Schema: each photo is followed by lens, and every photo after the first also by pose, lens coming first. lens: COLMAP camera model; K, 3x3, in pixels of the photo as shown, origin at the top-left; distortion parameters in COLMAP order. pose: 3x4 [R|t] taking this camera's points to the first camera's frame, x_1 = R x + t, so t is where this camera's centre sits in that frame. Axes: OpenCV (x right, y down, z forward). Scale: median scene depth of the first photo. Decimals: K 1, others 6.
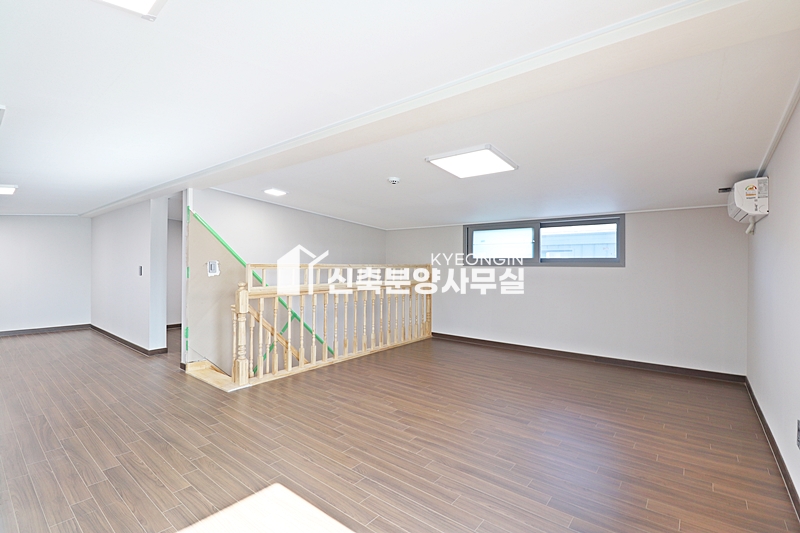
lens RADIAL K [[370.4, 0, 397.2], [0, 370.4, 262.4], [0, 0, 1]] dist [-0.005323, -0.008921]
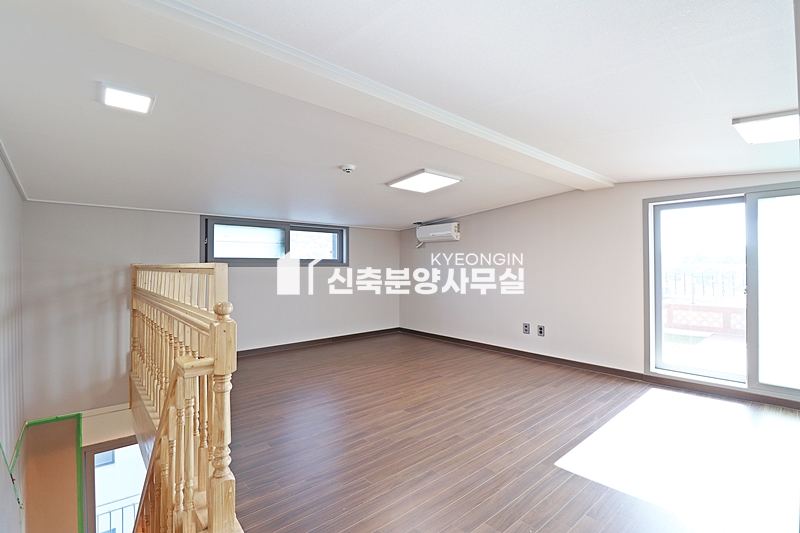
lens RADIAL K [[370.4, 0, 397.5], [0, 370.4, 266.0], [0, 0, 1]] dist [-0.005323, -0.008921]
pose [[0.162261, -0.004007, 0.986740, -1.027811], [-0.002411, 0.999987, 0.004457, 0.006629], [-0.986745, -0.003103, 0.162249, 0.894153]]
